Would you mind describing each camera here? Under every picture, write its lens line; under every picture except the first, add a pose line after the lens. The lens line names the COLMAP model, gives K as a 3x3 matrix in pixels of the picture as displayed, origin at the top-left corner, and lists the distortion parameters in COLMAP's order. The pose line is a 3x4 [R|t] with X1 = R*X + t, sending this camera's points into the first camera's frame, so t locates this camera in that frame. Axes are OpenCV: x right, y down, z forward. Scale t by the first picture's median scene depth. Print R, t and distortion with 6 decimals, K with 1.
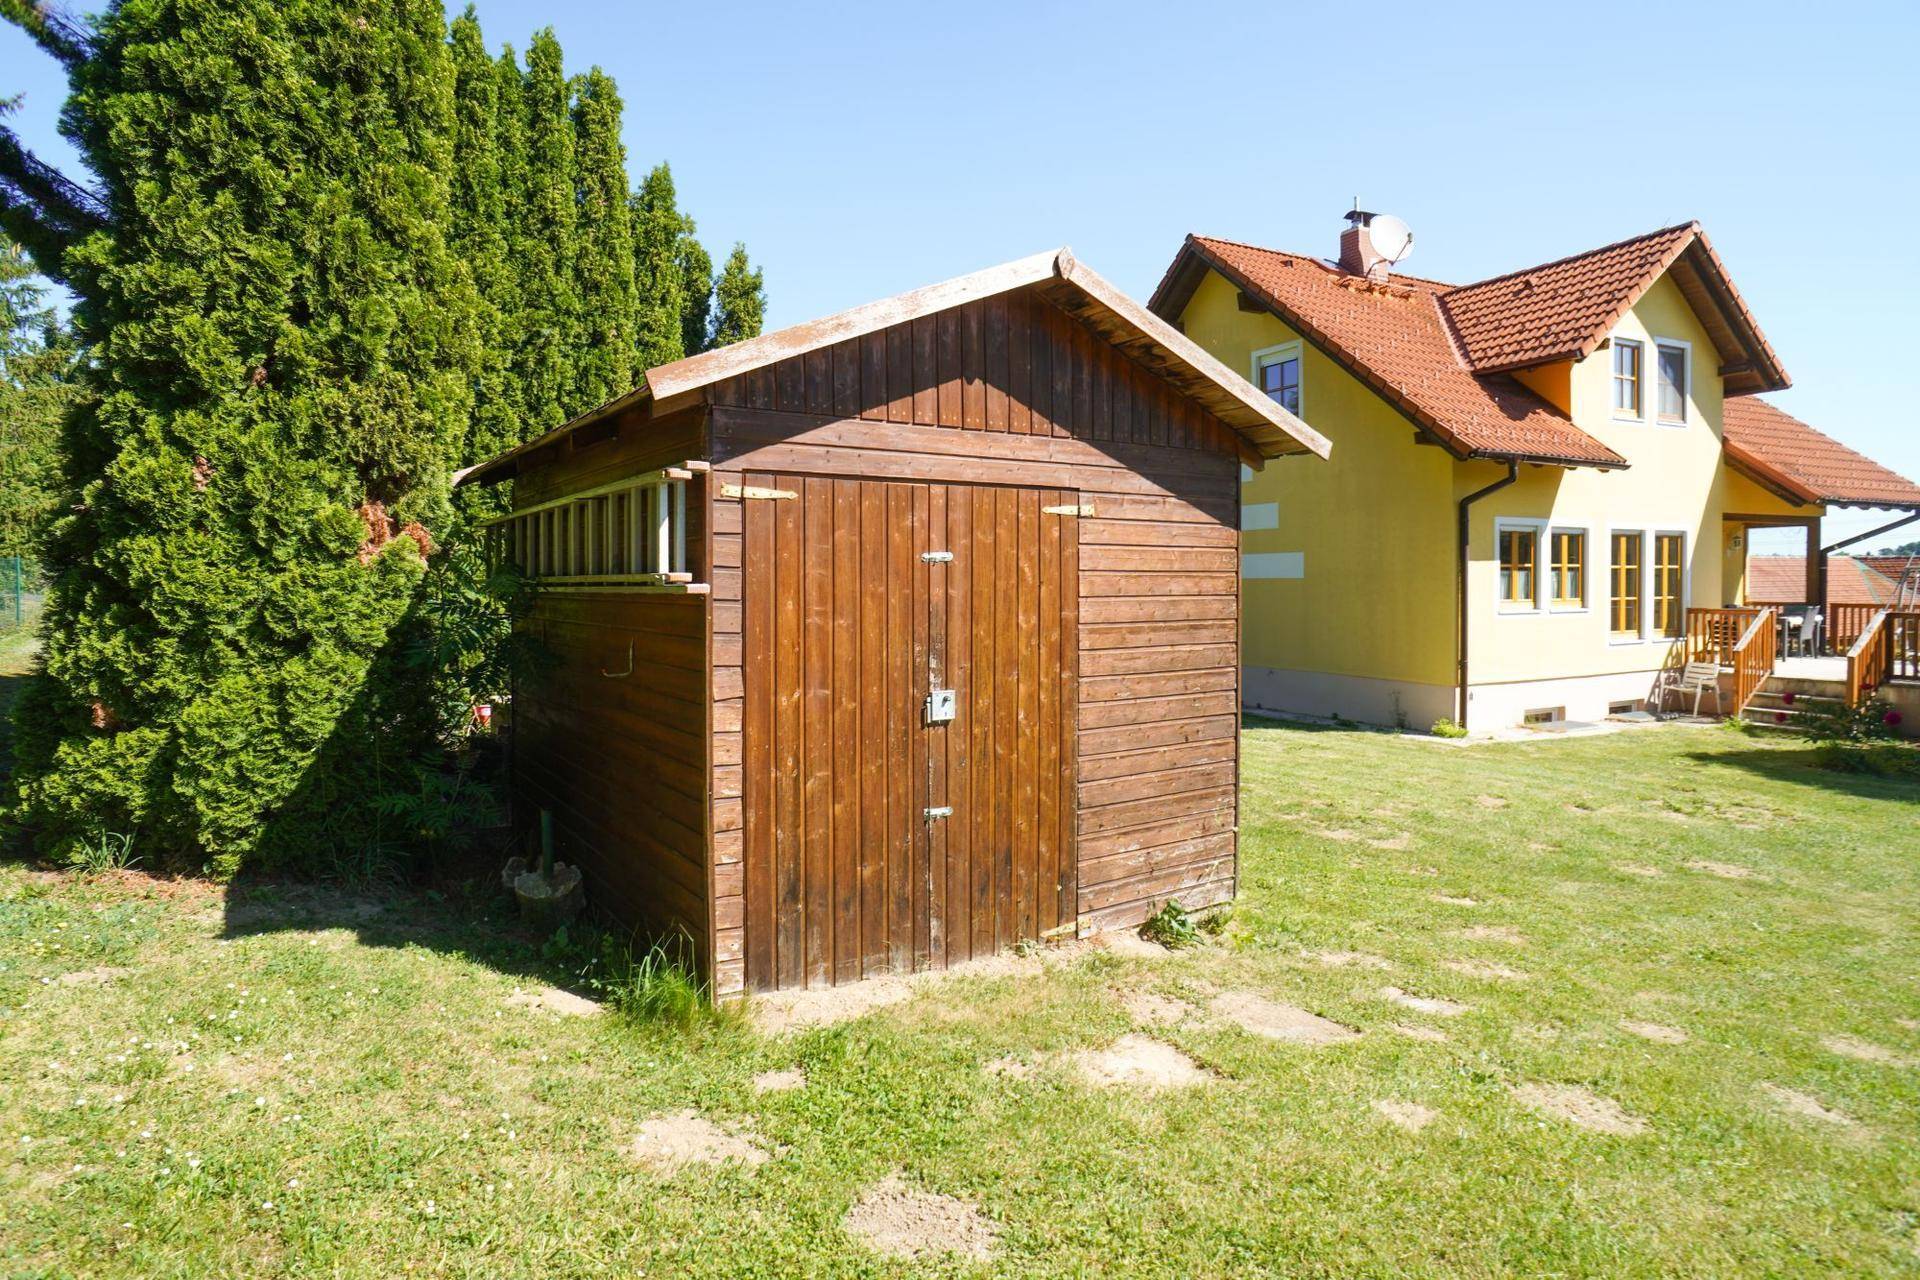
lens RADIAL K [[1023.2, 0, 966.6], [0, 1023.2, 596.4], [0, 0, 1]] dist [-0.035550, 0.013096]
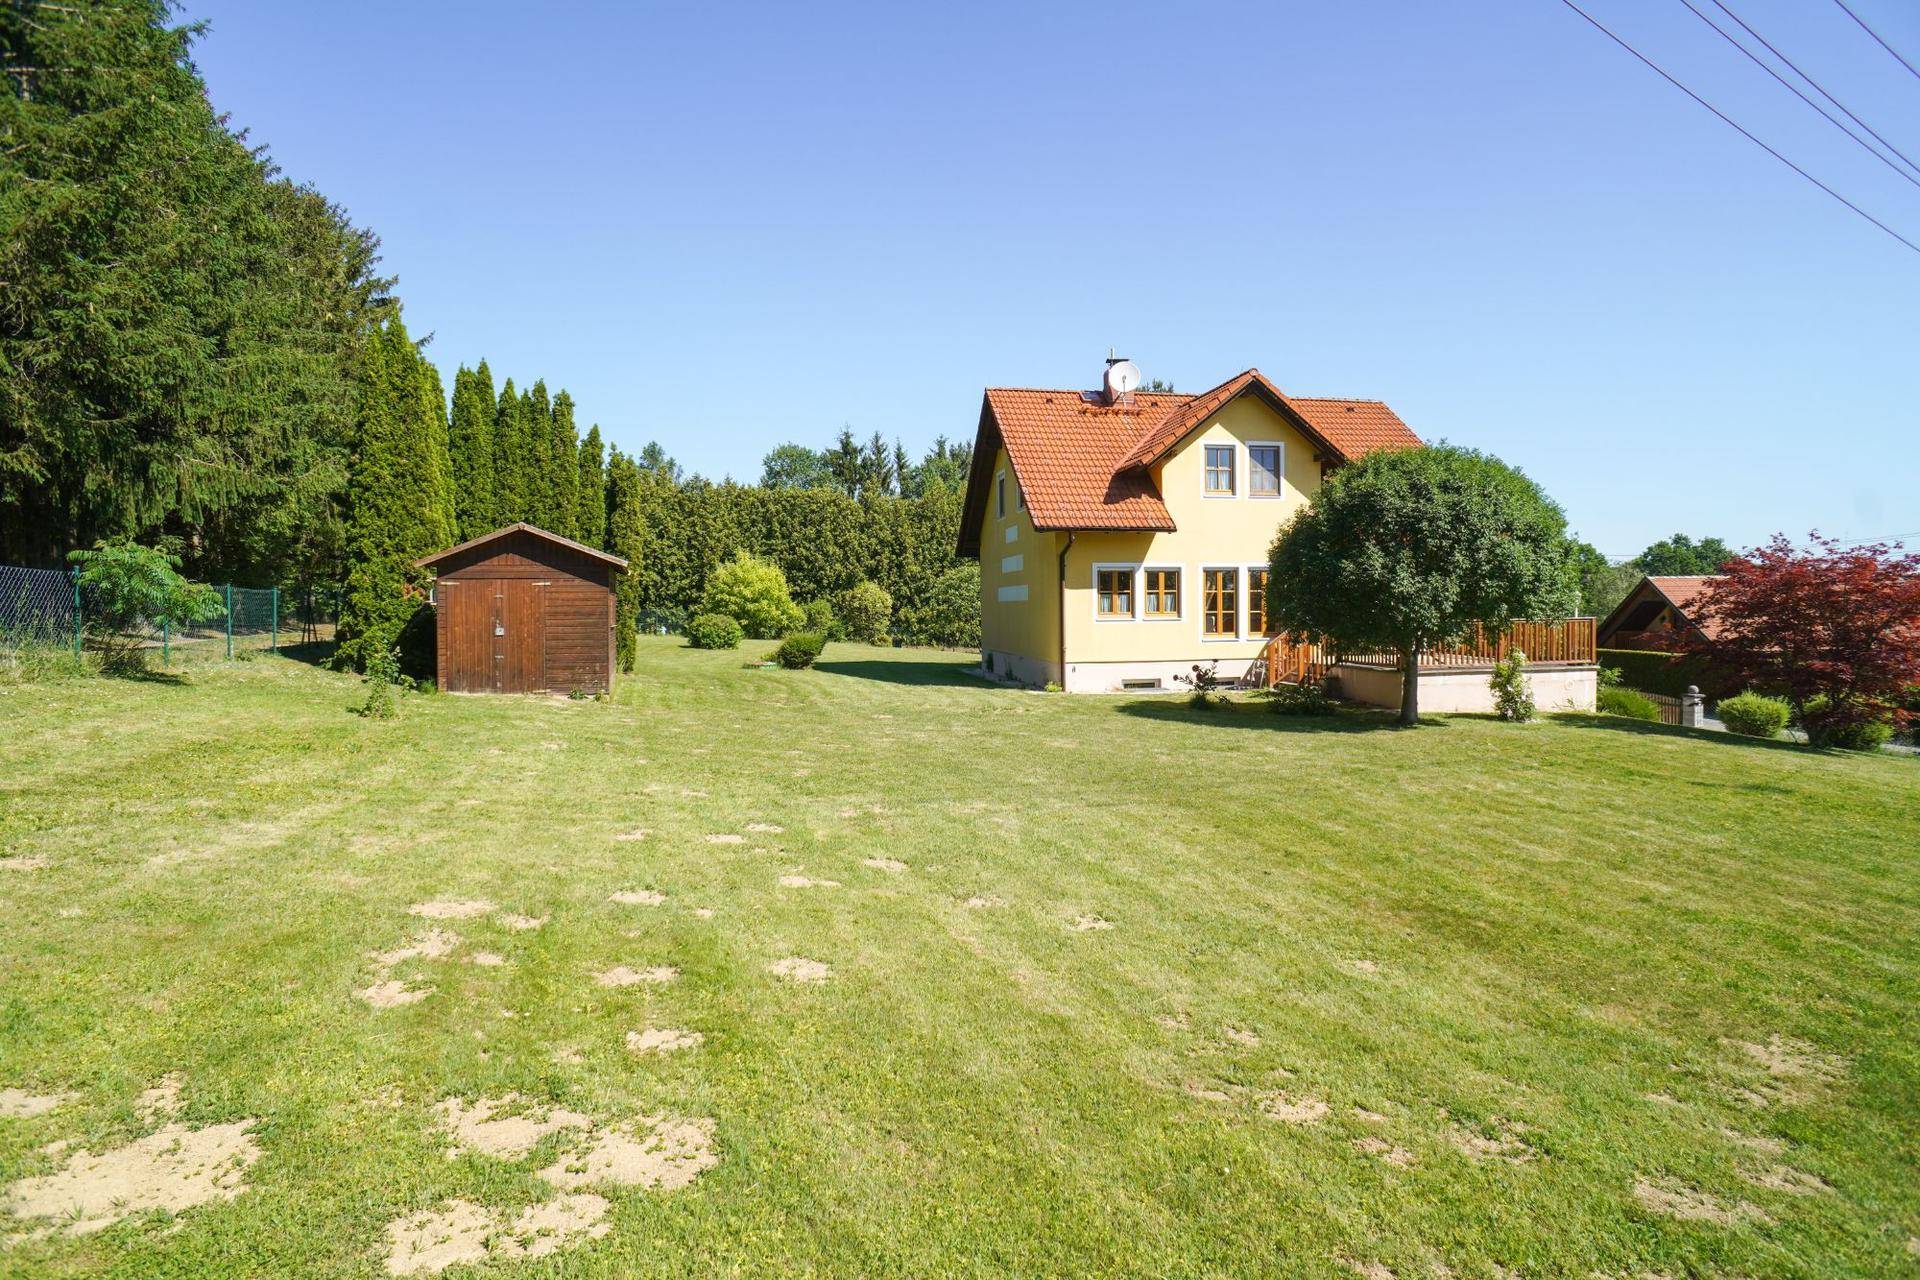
lens RADIAL K [[1023.2, 0, 995.2], [0, 1023.2, 591.7], [0, 0, 1]] dist [-0.035550, 0.013096]
pose [[0.963836, -0.015483, -0.266047, 0.764912], [0.005908, 0.999307, -0.036753, 0.027935], [0.266432, 0.033852, 0.963259, -0.626198]]
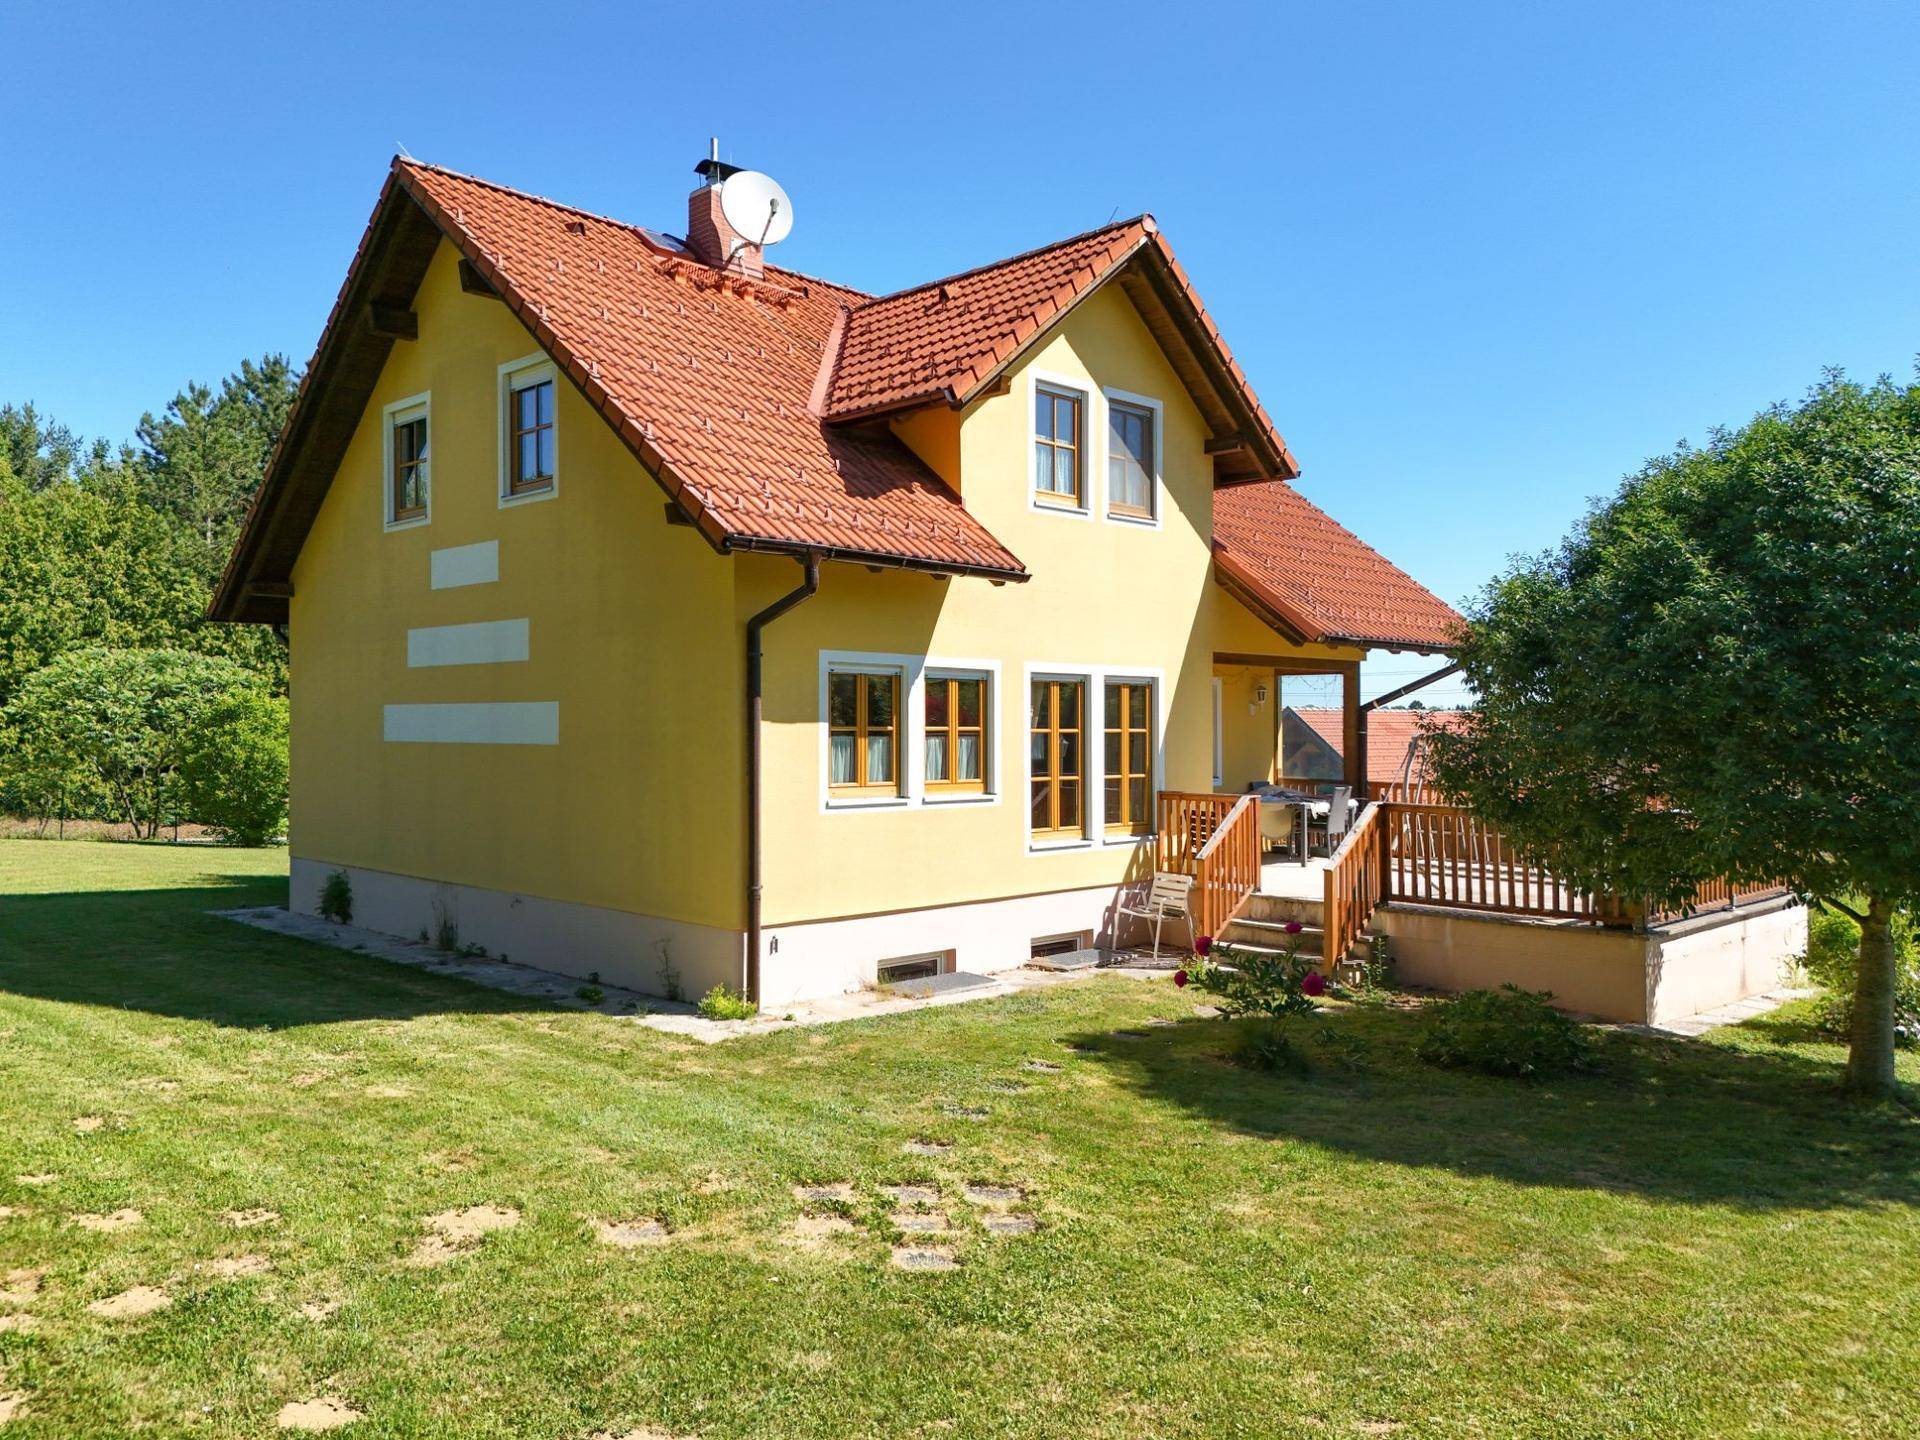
lens RADIAL K [[1431.7, 0, 943.2], [0, 1431.7, 721.4], [0, 0, 1]] dist [0.061968, -0.051566]
pose [[0.950829, 0.007083, 0.309636, 0.303489], [0.001150, 0.999651, -0.026399, -0.011588], [-0.309715, 0.025457, 0.950489, 0.140950]]
